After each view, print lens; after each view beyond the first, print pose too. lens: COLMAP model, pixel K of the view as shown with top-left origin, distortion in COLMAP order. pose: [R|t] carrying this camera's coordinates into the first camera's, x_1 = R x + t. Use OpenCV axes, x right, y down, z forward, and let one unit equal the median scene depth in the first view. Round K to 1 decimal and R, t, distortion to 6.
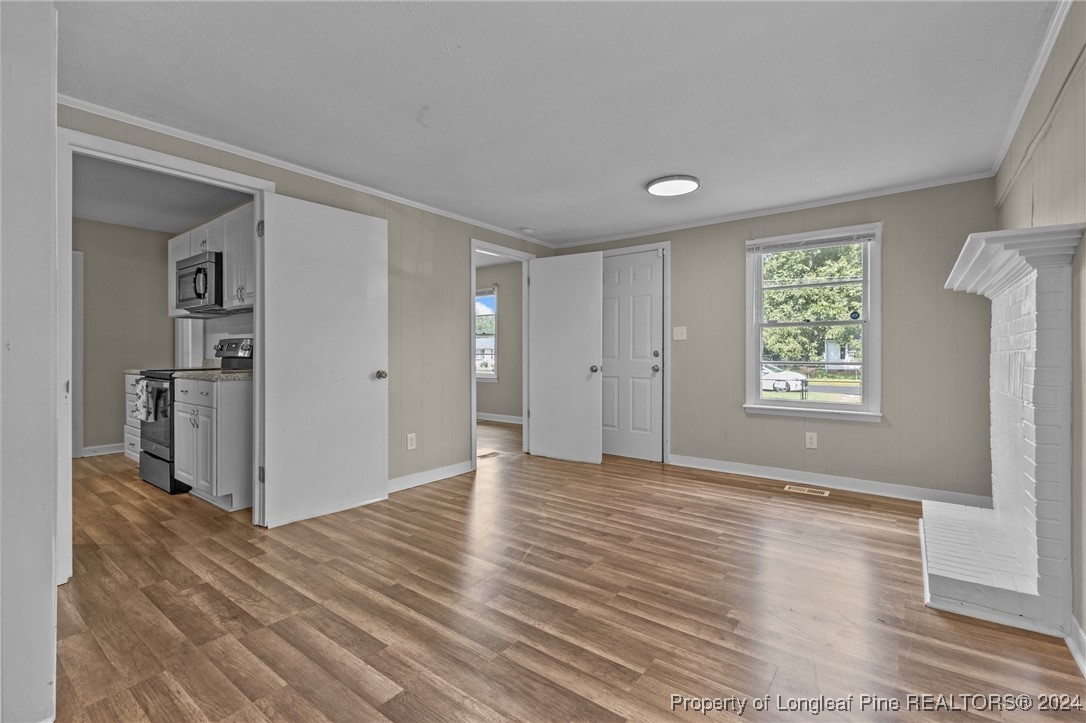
lens RADIAL K [[471.6, 0, 547.5], [0, 471.6, 350.7], [0, 0, 1]] dist [0.005263, -0.002458]
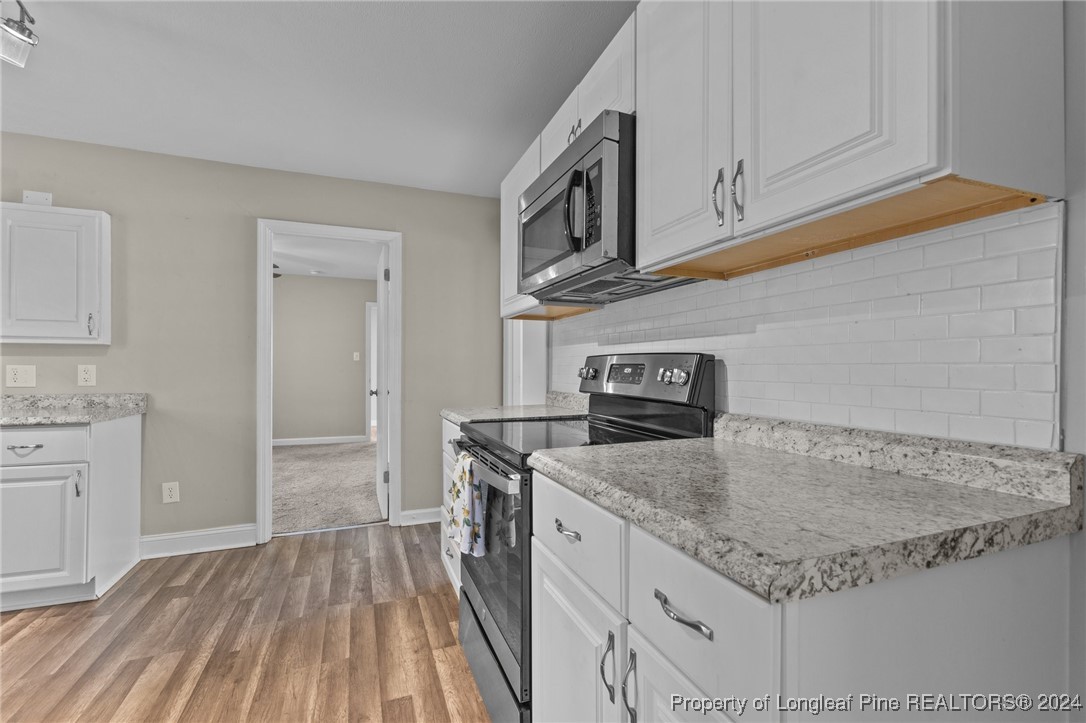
lens RADIAL K [[471.6, 0, 553.9], [0, 471.6, 368.2], [0, 0, 1]] dist [0.005263, -0.002458]
pose [[0.864103, 0.007623, -0.503257, -0.579681], [-0.004968, 0.999966, 0.006617, -0.017634], [0.503290, -0.003218, 0.864112, 0.681940]]
